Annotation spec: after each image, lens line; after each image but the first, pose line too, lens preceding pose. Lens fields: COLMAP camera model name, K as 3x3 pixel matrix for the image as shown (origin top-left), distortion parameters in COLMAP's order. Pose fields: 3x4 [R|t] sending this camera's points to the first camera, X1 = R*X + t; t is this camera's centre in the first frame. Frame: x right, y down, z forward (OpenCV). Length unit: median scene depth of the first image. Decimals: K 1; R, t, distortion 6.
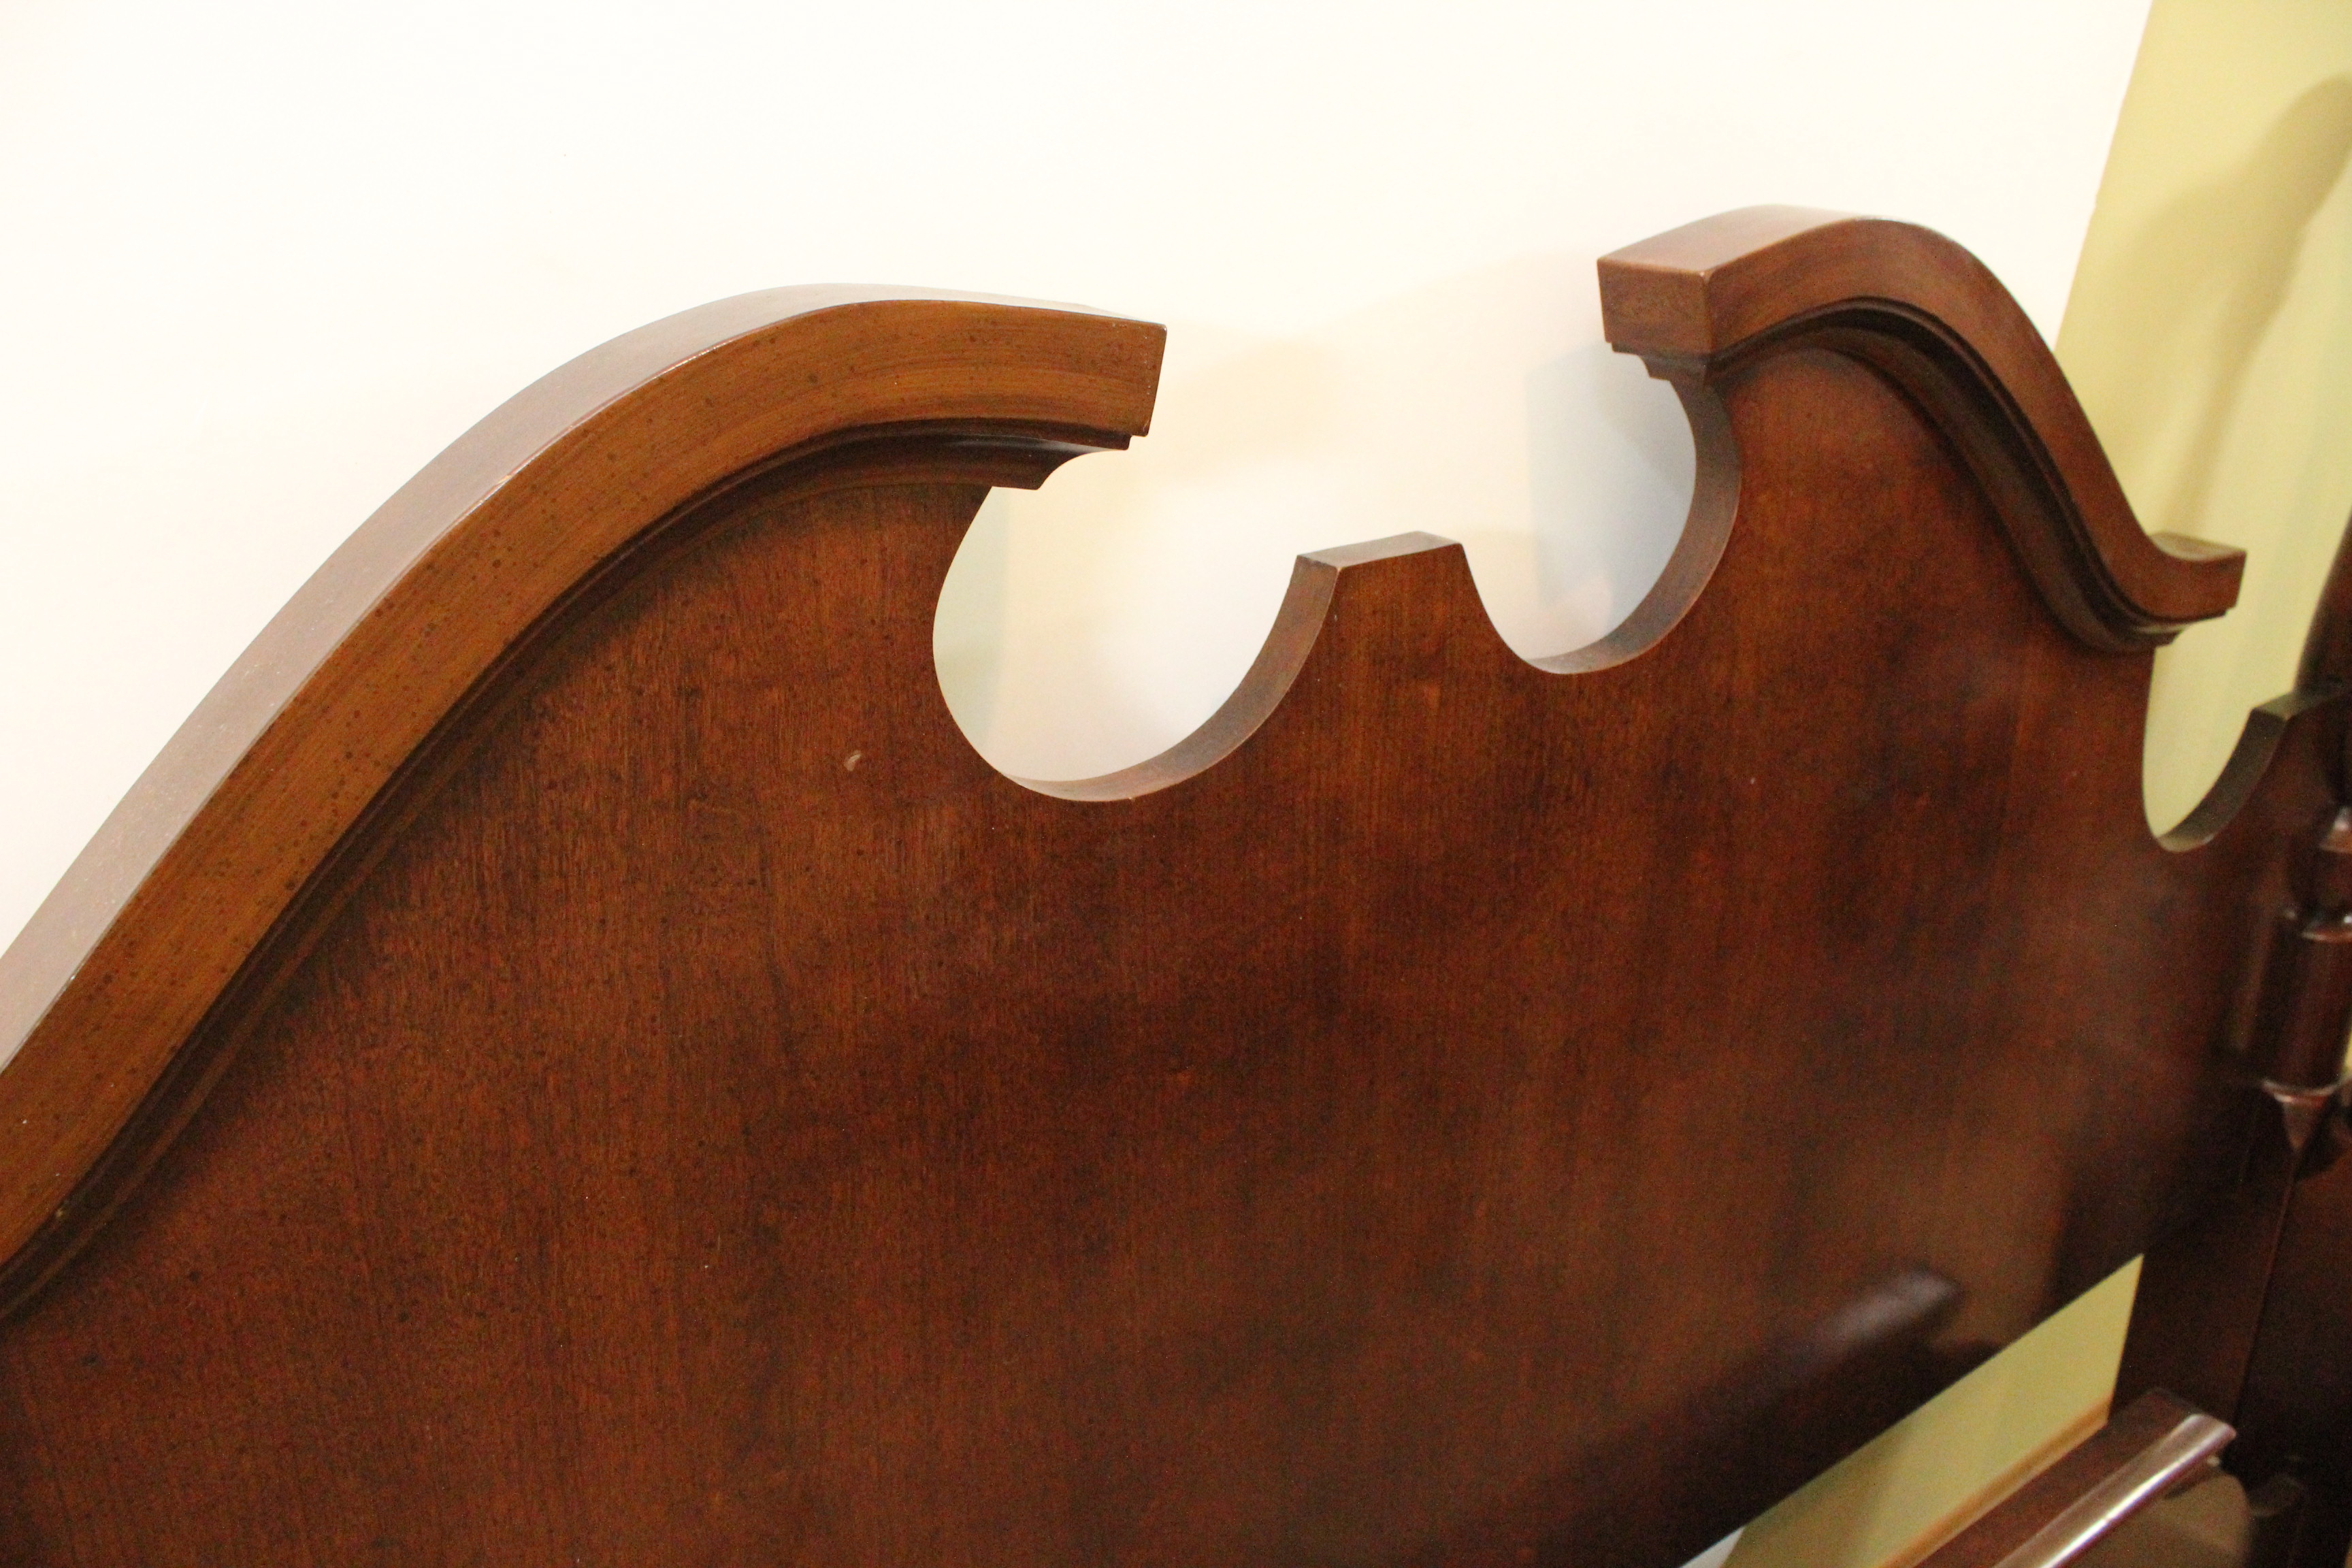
lens RADIAL K [[1940.5, 0, 1161.9], [0, 1940.5, 793.1], [0, 0, 1]] dist [-0.168749, 0.138162]
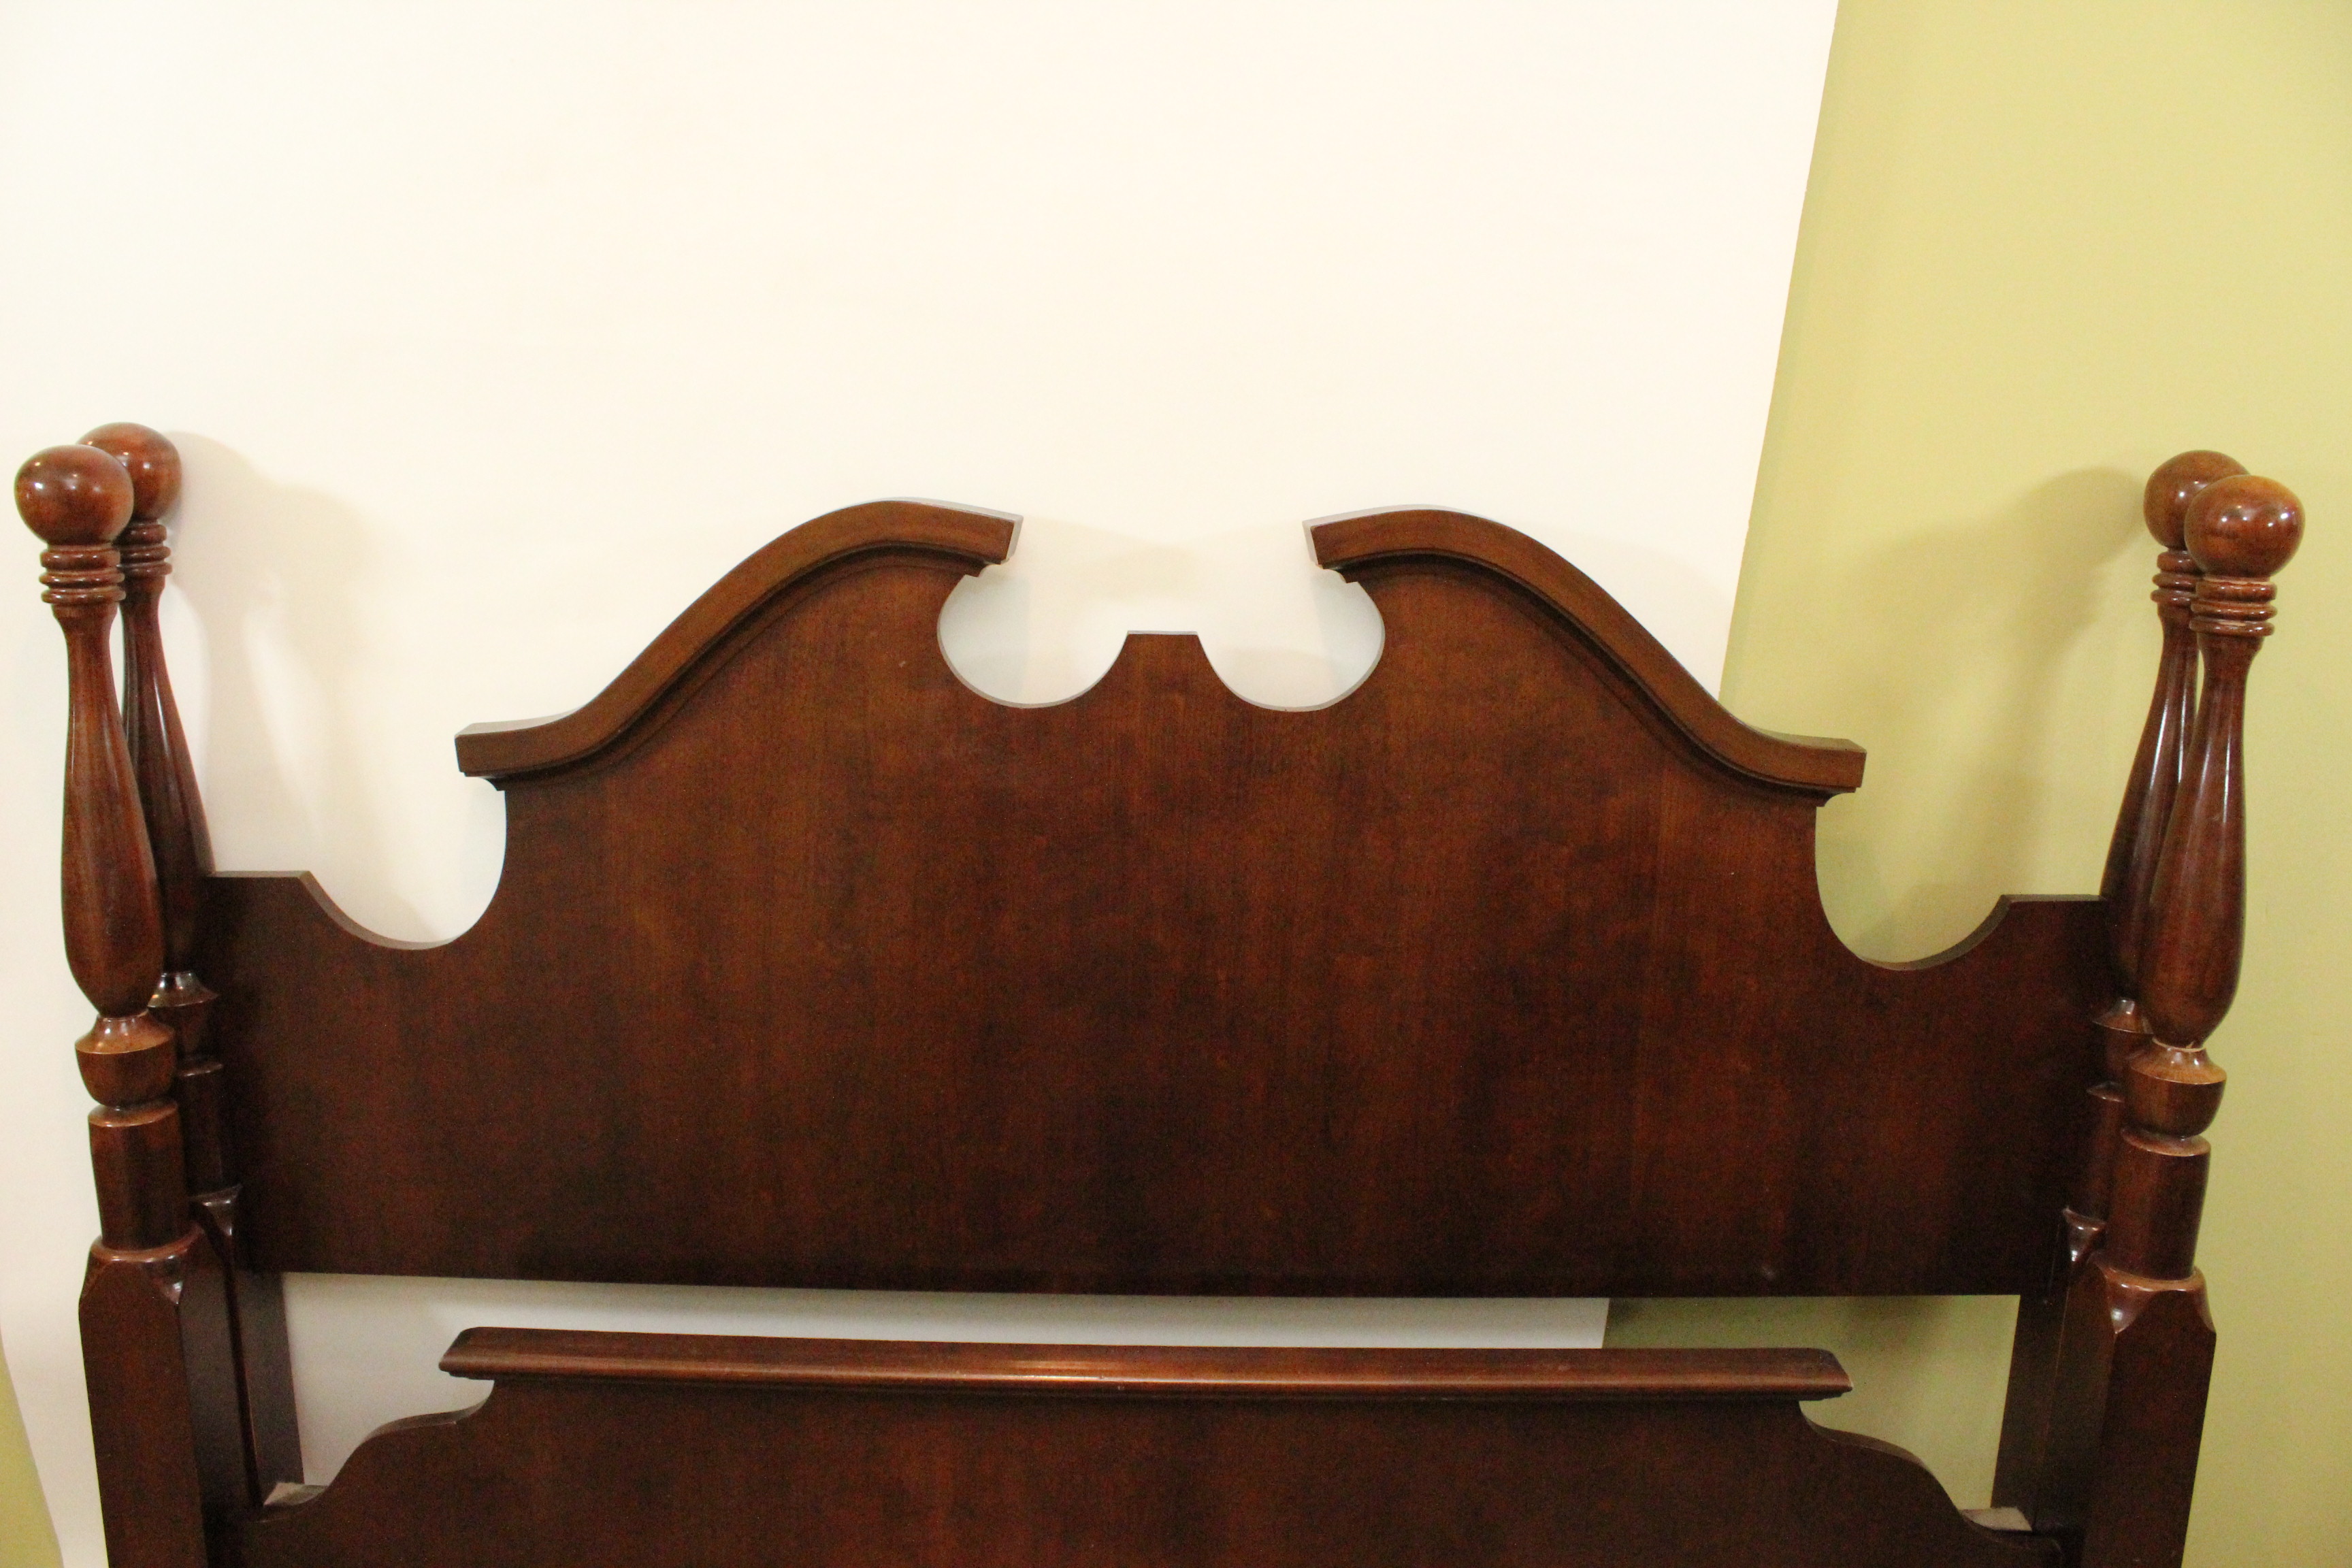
lens RADIAL K [[1940.5, 0, 1161.9], [0, 1940.5, 793.1], [0, 0, 1]] dist [-0.168749, 0.138162]
pose [[0.818004, 0.145479, -0.556511, 1.539626], [-0.237116, 0.966745, -0.095813, 0.304789], [0.524066, 0.210333, 0.825297, -0.955646]]
